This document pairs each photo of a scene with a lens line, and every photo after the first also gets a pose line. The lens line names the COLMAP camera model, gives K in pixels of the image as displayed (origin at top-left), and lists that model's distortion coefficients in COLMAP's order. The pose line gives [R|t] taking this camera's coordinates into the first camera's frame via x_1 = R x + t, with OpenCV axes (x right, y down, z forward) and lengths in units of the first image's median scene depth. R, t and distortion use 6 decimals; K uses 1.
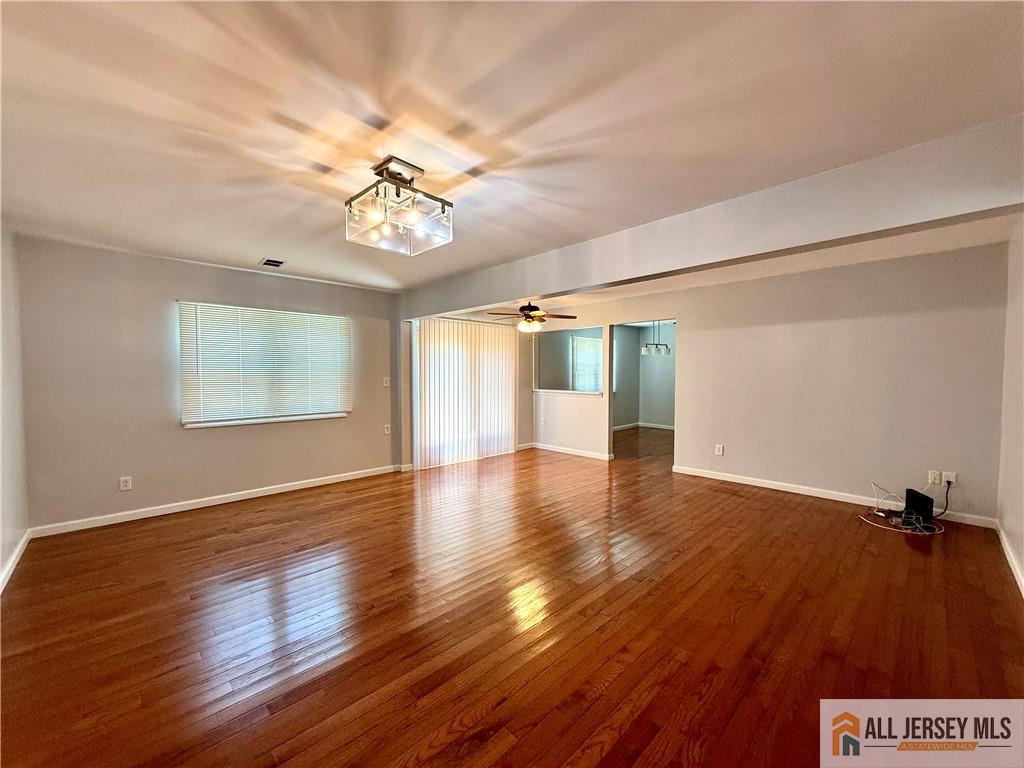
lens RADIAL K [[408.2, 0, 516.0], [0, 408.2, 387.4], [0, 0, 1]] dist [-0.000611, -0.000178]
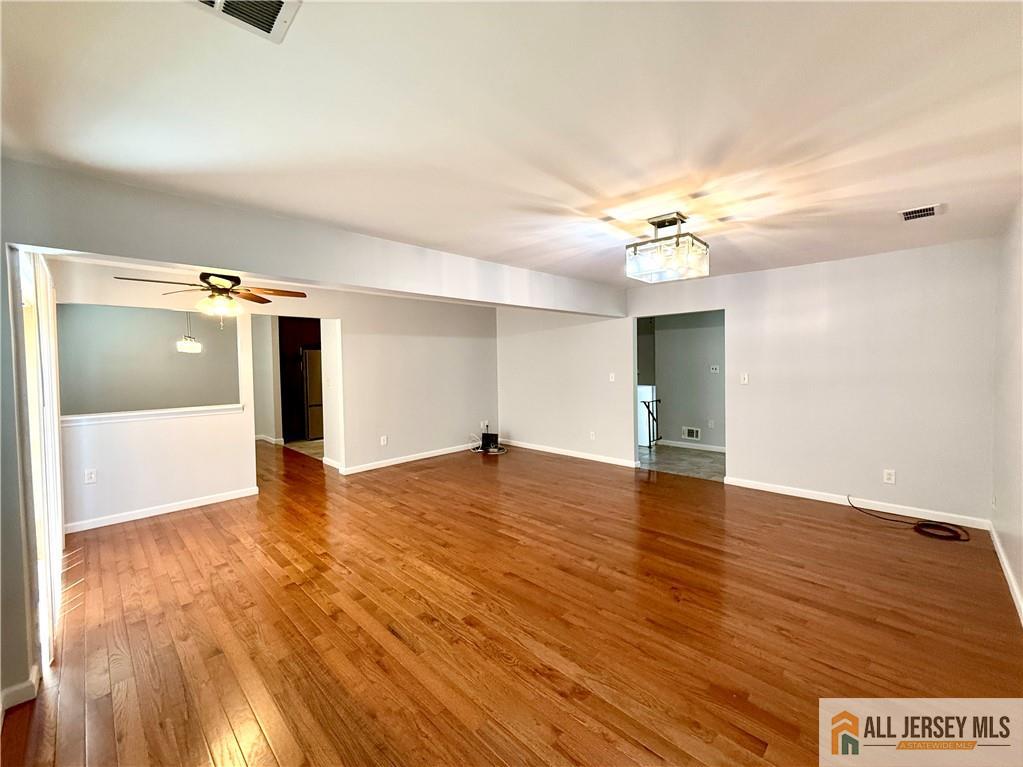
lens RADIAL K [[415.5, 0, 511.5], [0, 415.5, 383.5], [0, 0, 1]] dist [-0.000505, -0.000070]
pose [[-0.019692, -0.058316, 0.998104, -0.698296], [0.048252, 0.997079, 0.059208, -0.062395], [-0.998641, 0.049326, -0.016821, 0.680040]]
